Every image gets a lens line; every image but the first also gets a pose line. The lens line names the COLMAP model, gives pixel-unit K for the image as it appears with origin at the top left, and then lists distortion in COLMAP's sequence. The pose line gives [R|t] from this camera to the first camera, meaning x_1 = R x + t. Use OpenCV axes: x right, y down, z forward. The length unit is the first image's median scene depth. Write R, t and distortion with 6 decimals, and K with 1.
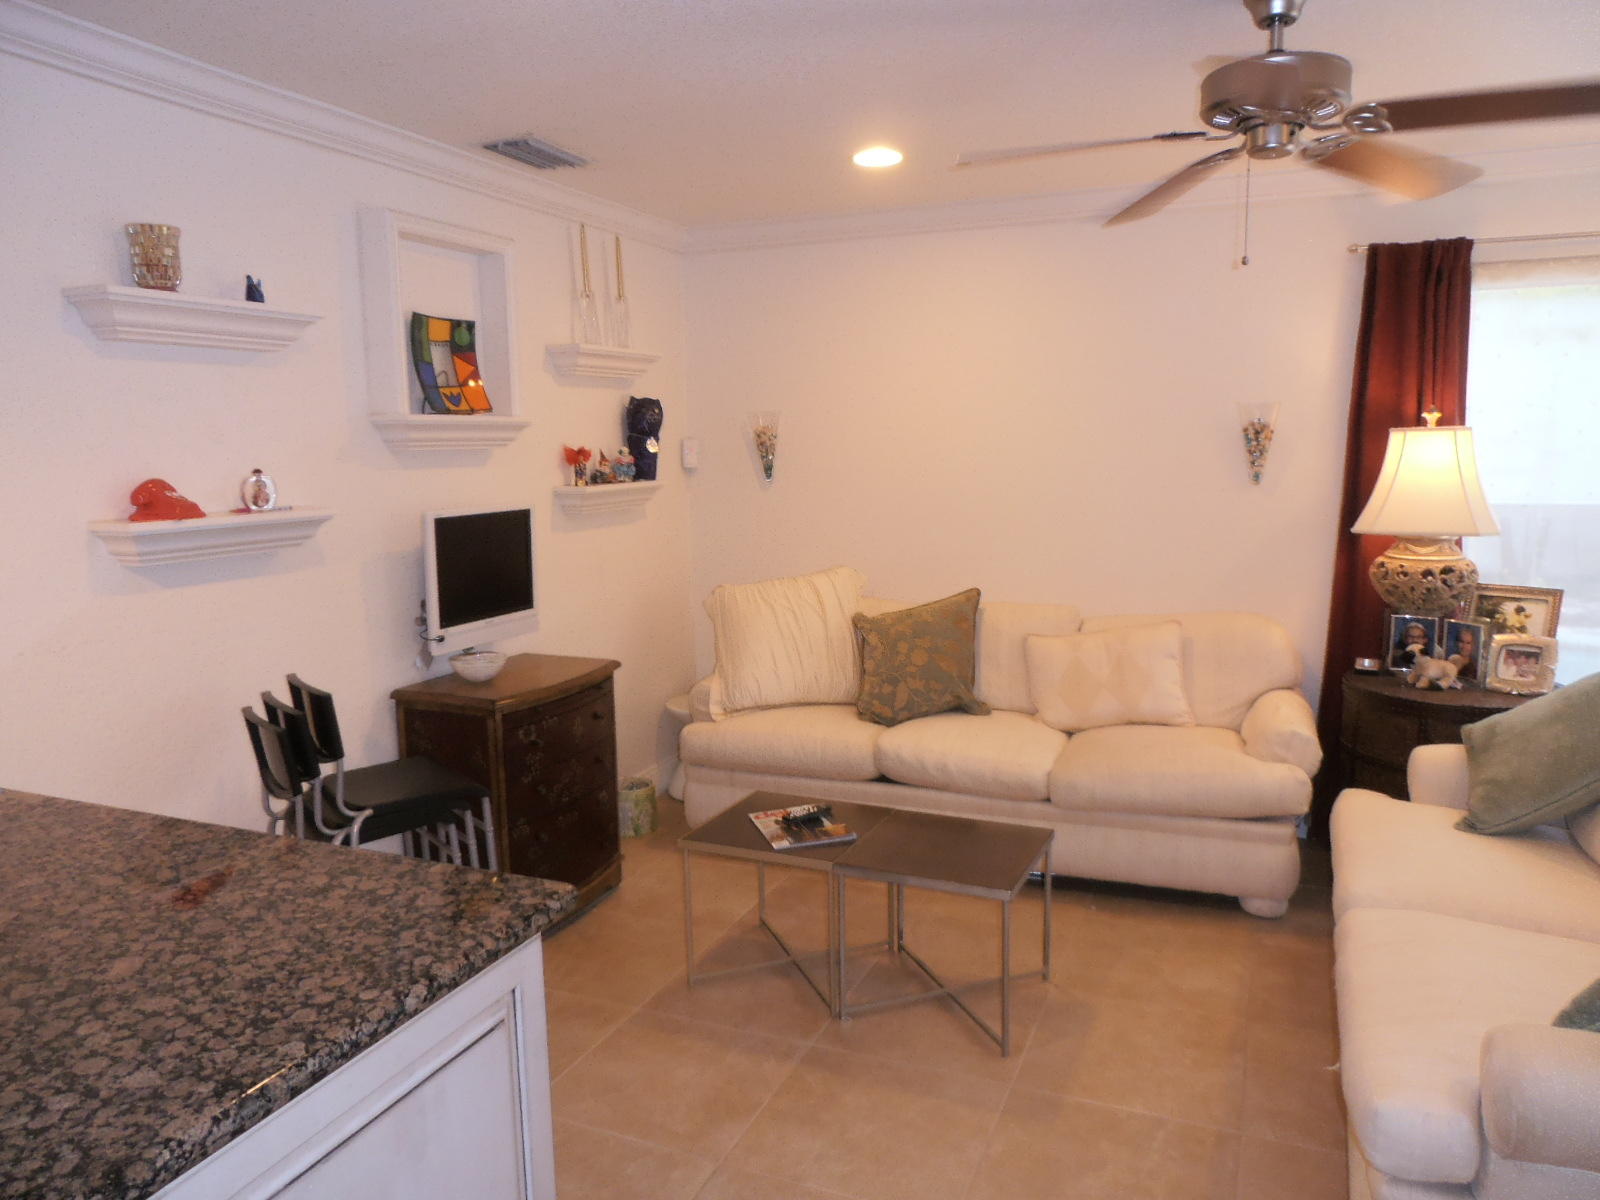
lens RADIAL K [[1119.2, 0, 804.8], [0, 1119.2, 604.6], [0, 0, 1]] dist [-0.017581, 0.008309]
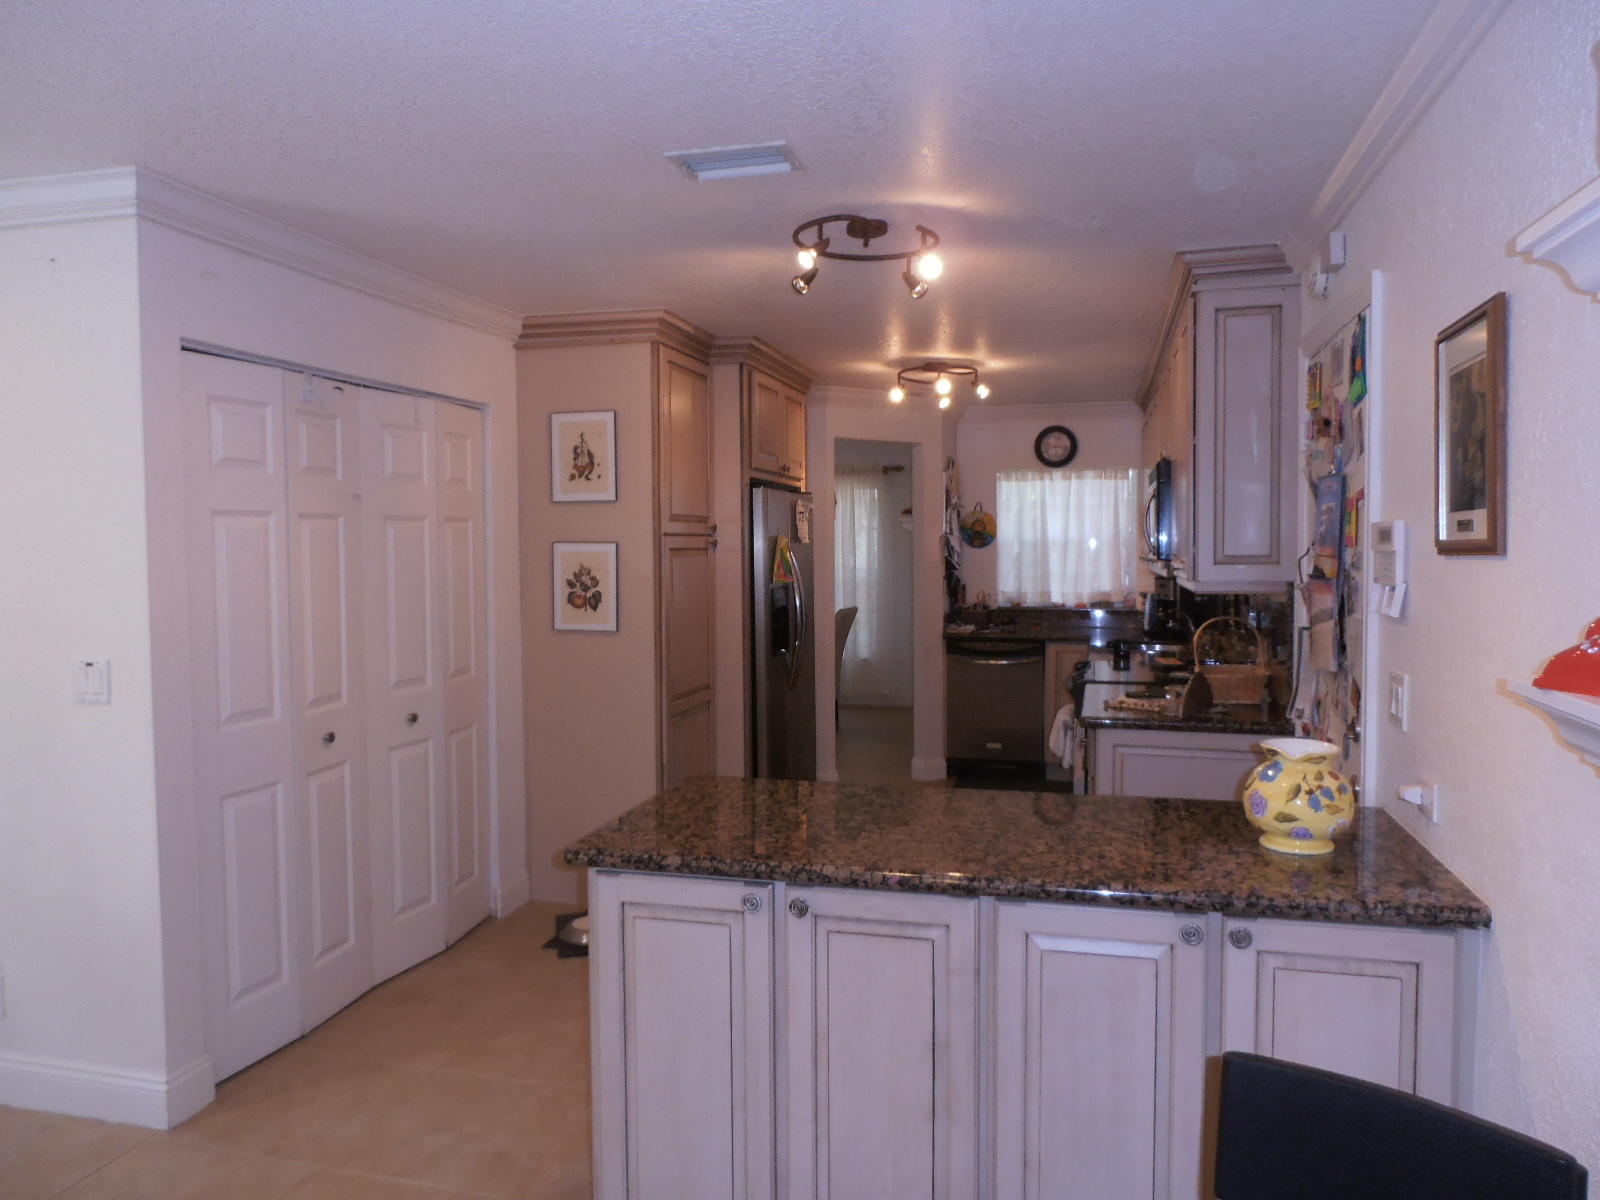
lens RADIAL K [[1119.2, 0, 804.8], [0, 1119.2, 604.6], [0, 0, 1]] dist [-0.017581, 0.008309]
pose [[-0.989170, 0.027669, -0.144143, -0.128276], [-0.001275, 0.980414, 0.196945, -0.141818], [0.146769, 0.194996, -0.969761, 0.984110]]
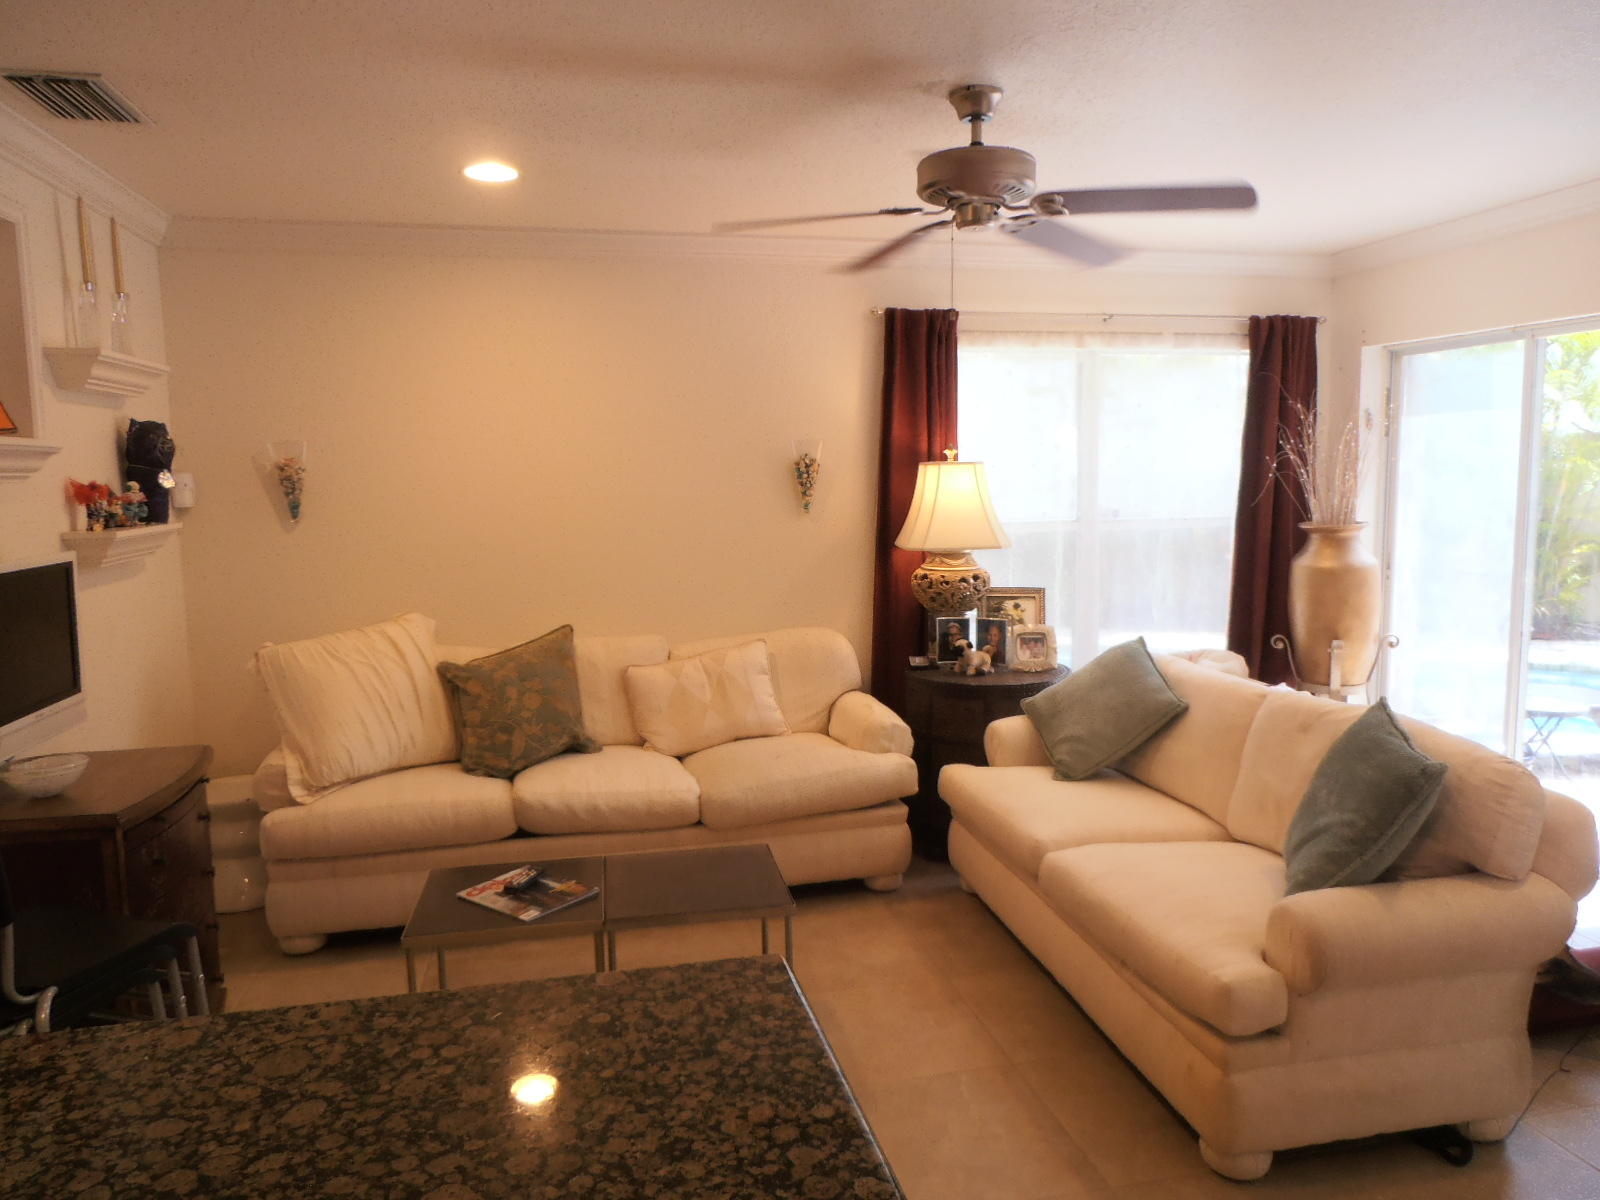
lens RADIAL K [[1119.2, 0, 804.8], [0, 1119.2, 604.6], [0, 0, 1]] dist [-0.017581, 0.008309]
pose [[0.812888, -0.066083, 0.578659, -0.284669], [0.086347, 0.996237, -0.007527, -0.007905], [-0.575984, 0.056084, 0.815535, 0.100416]]
